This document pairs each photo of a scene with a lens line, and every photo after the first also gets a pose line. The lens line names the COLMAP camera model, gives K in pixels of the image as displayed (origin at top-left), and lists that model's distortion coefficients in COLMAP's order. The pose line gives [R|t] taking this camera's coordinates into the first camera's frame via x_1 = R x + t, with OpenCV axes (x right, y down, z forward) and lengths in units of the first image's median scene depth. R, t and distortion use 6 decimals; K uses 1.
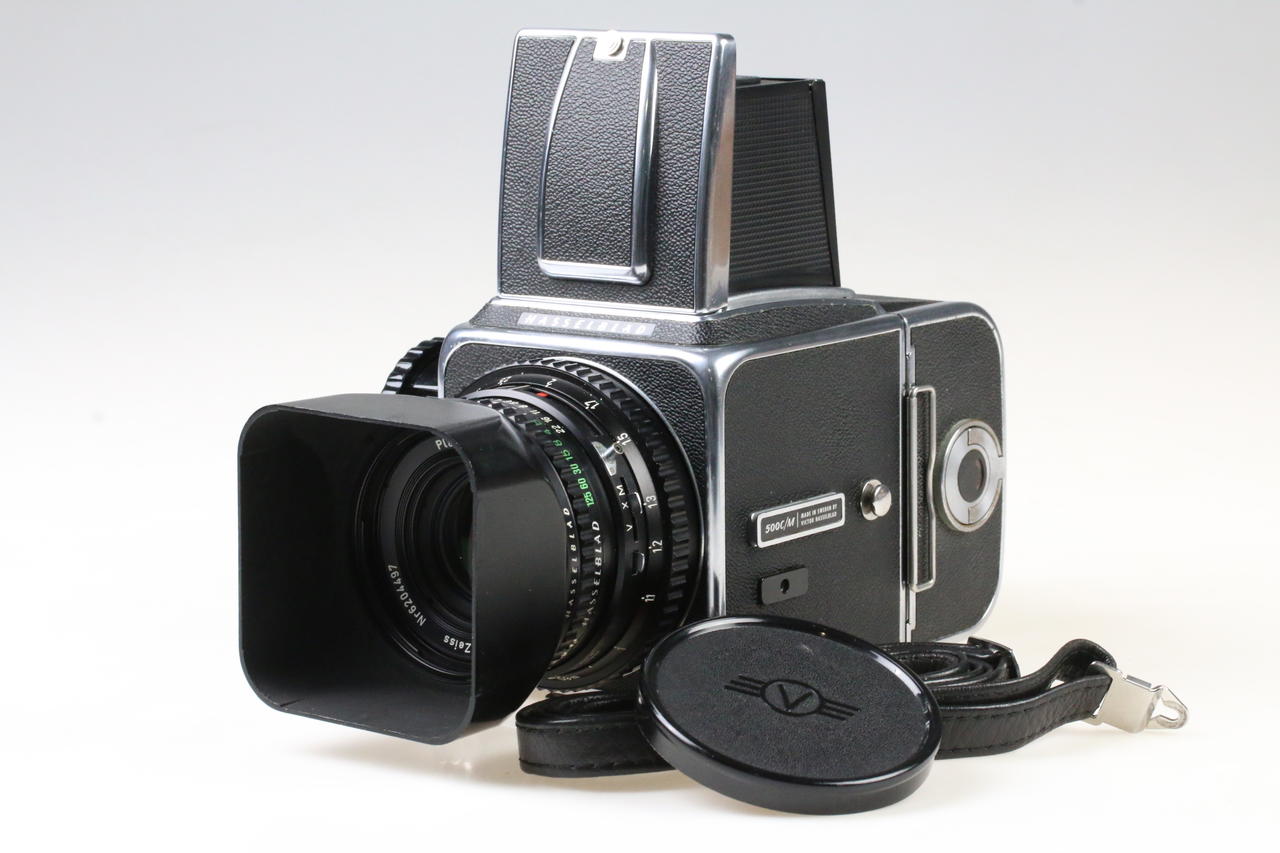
lens RADIAL K [[3839.5, 0, 640.0], [0, 3839.5, 426.5], [0, 0, 1]] dist [-0.035551, -0.009801]
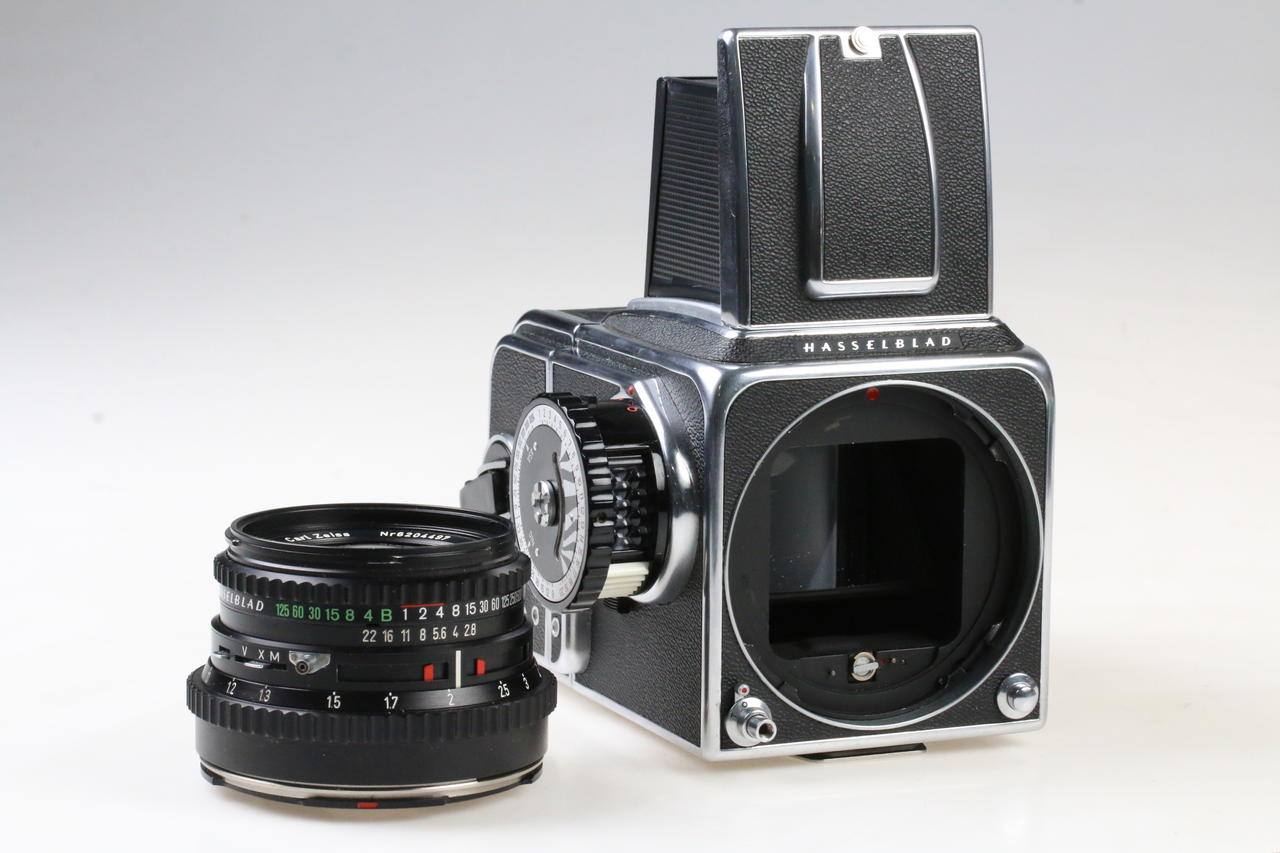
lens RADIAL K [[3839.5, 0, 640.0], [0, 3839.5, 426.5], [0, 0, 1]] dist [-0.035551, -0.009801]
pose [[0.479271, -0.120173, 0.869401, -0.859208], [0.121037, 0.990167, 0.070143, -0.079775], [-0.869281, 0.071612, 0.489104, 0.604408]]
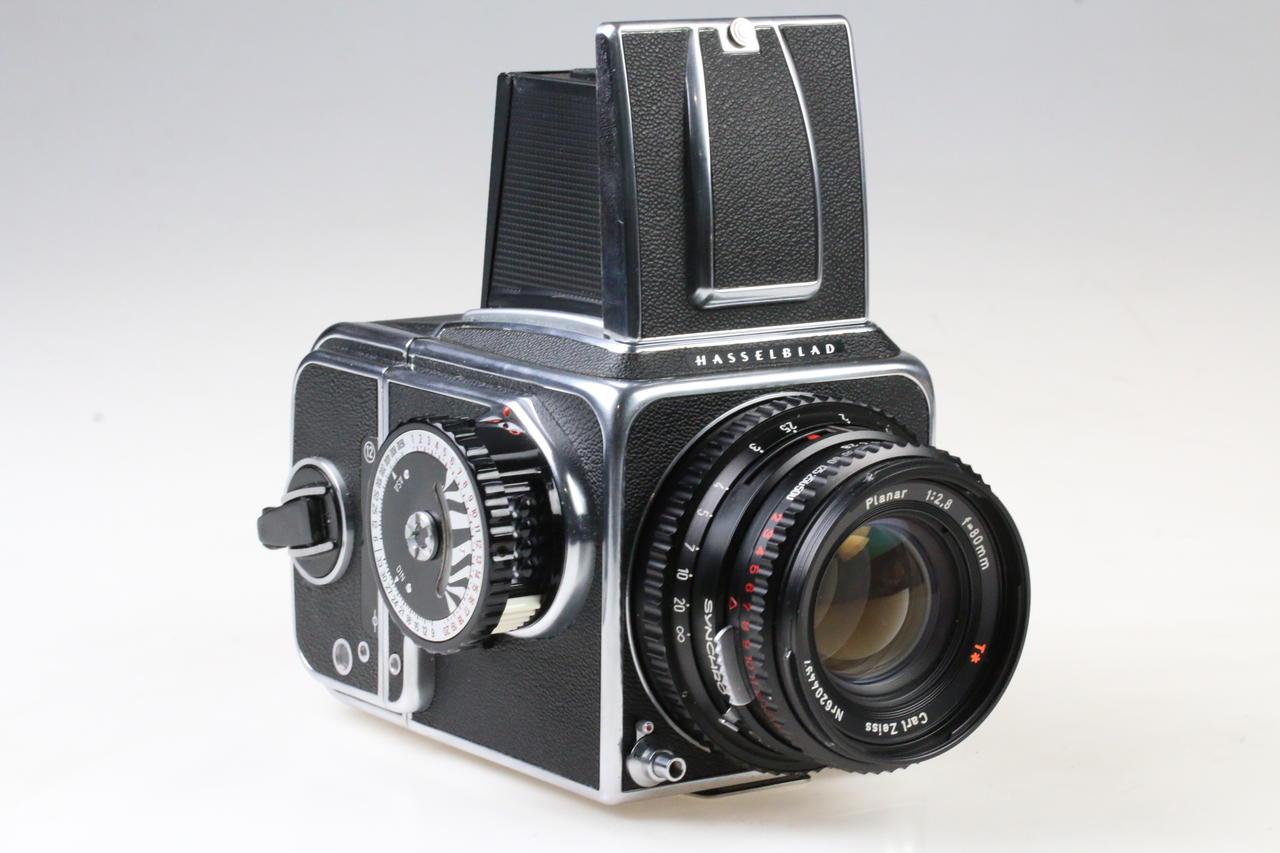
lens RADIAL K [[3839.5, 0, 640.0], [0, 3839.5, 426.5], [0, 0, 1]] dist [-0.035551, -0.009801]
pose [[0.283979, -0.144984, 0.947806, -0.864293], [0.133030, 0.984899, 0.110800, -0.112497], [-0.949557, 0.094622, 0.298978, 0.775100]]
